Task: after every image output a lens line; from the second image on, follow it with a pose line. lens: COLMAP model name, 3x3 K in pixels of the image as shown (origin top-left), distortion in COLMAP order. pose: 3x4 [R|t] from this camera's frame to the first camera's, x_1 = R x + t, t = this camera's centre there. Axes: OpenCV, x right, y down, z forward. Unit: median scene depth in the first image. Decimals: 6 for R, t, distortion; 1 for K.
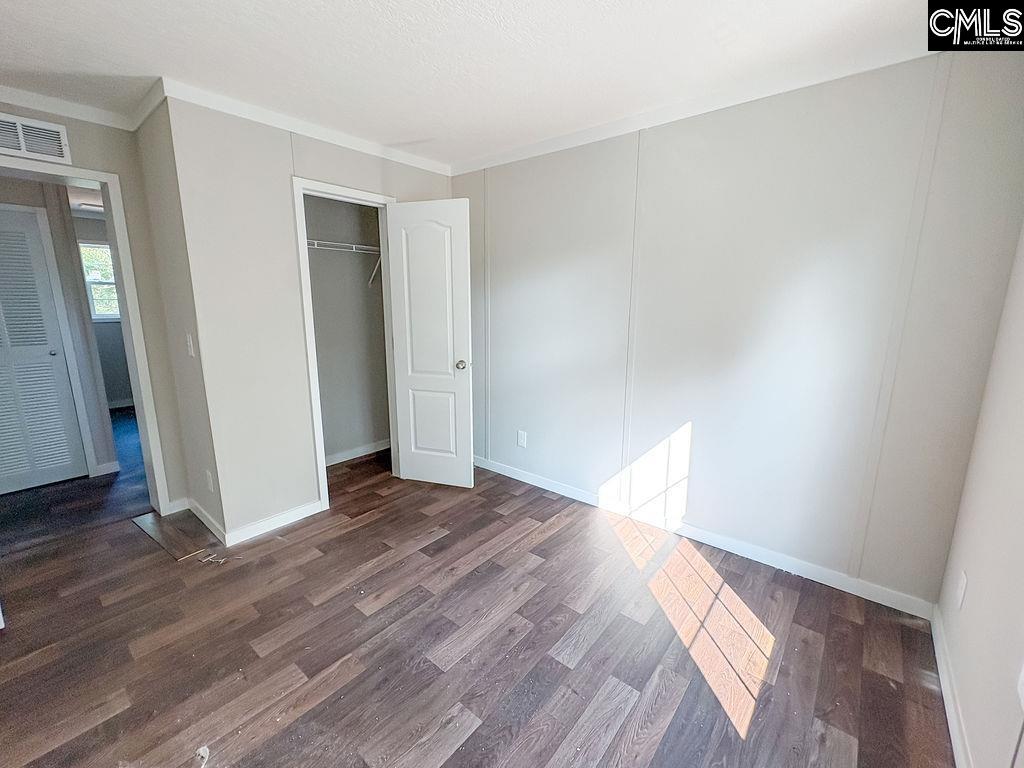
lens RADIAL K [[415.1, 0, 516.2], [0, 415.1, 376.8], [0, 0, 1]] dist [-0.004434, 0.000727]
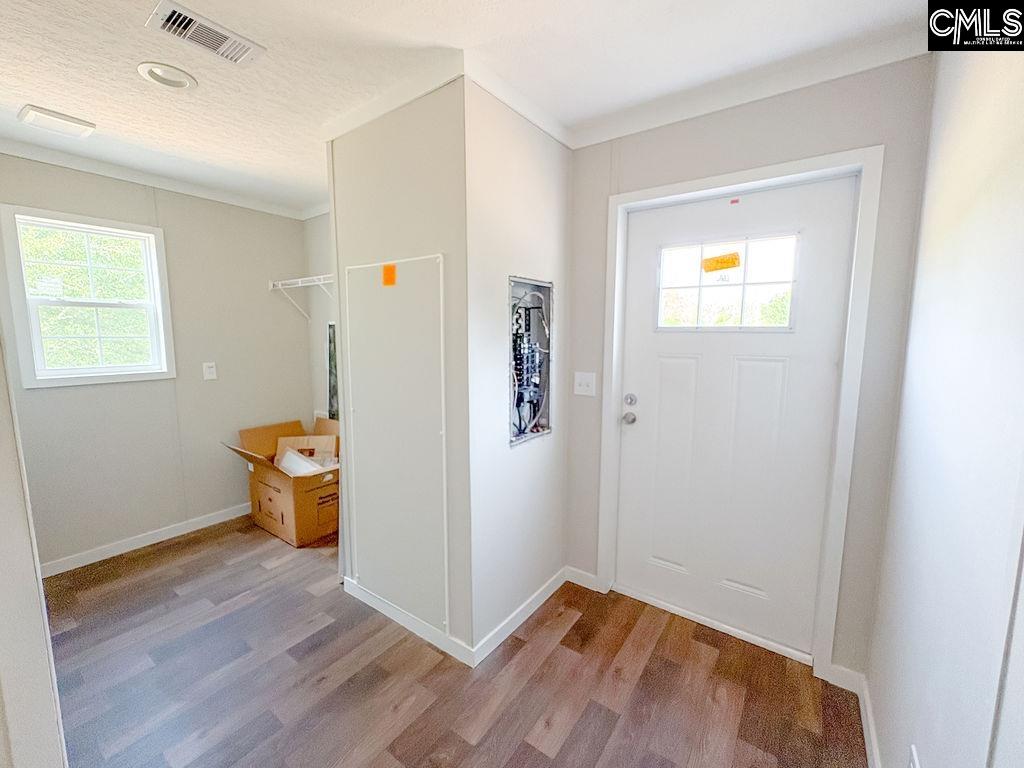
lens RADIAL K [[415.1, 0, 510.9], [0, 415.1, 383.3], [0, 0, 1]] dist [-0.004434, 0.000727]
pose [[0.996093, -0.010396, 0.087692, 0.179028], [0.016148, 0.997745, -0.065148, -0.041850], [-0.086817, 0.066310, 0.994015, 0.213374]]
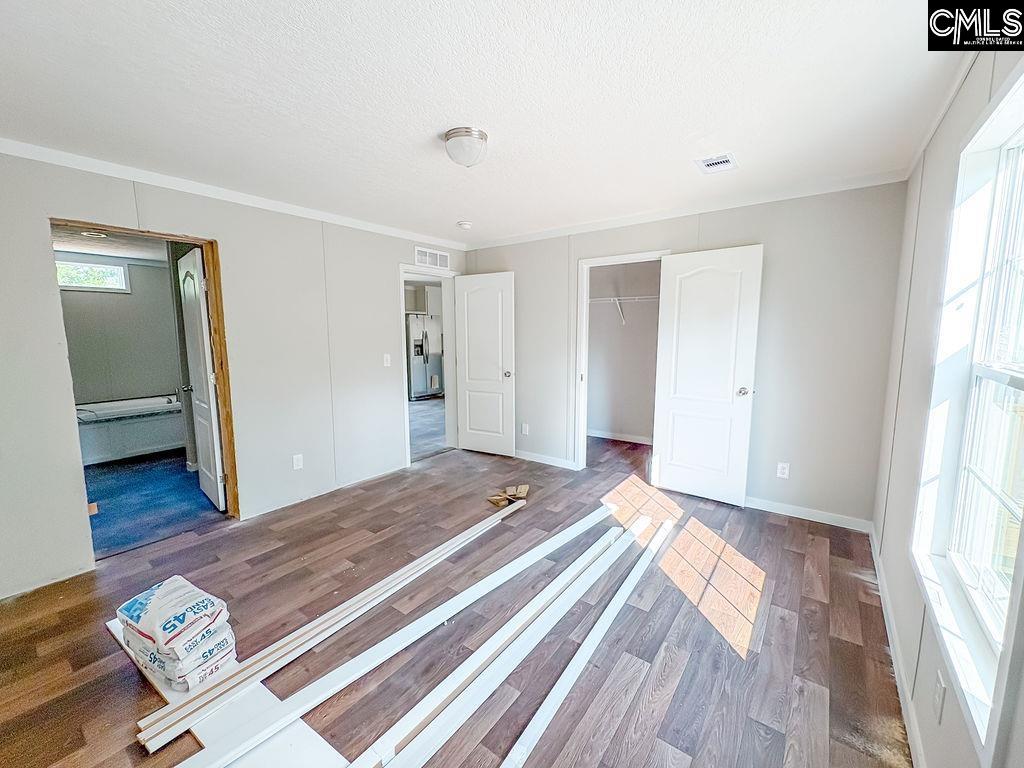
lens RADIAL K [[415.1, 0, 511.1], [0, 415.1, 389.2], [0, 0, 1]] dist [-0.004434, 0.000727]
pose [[0.998034, -0.015049, 0.060833, -0.132001], [0.017824, 0.998813, -0.045327, 0.026523], [-0.060079, 0.046322, 0.997118, -0.156446]]
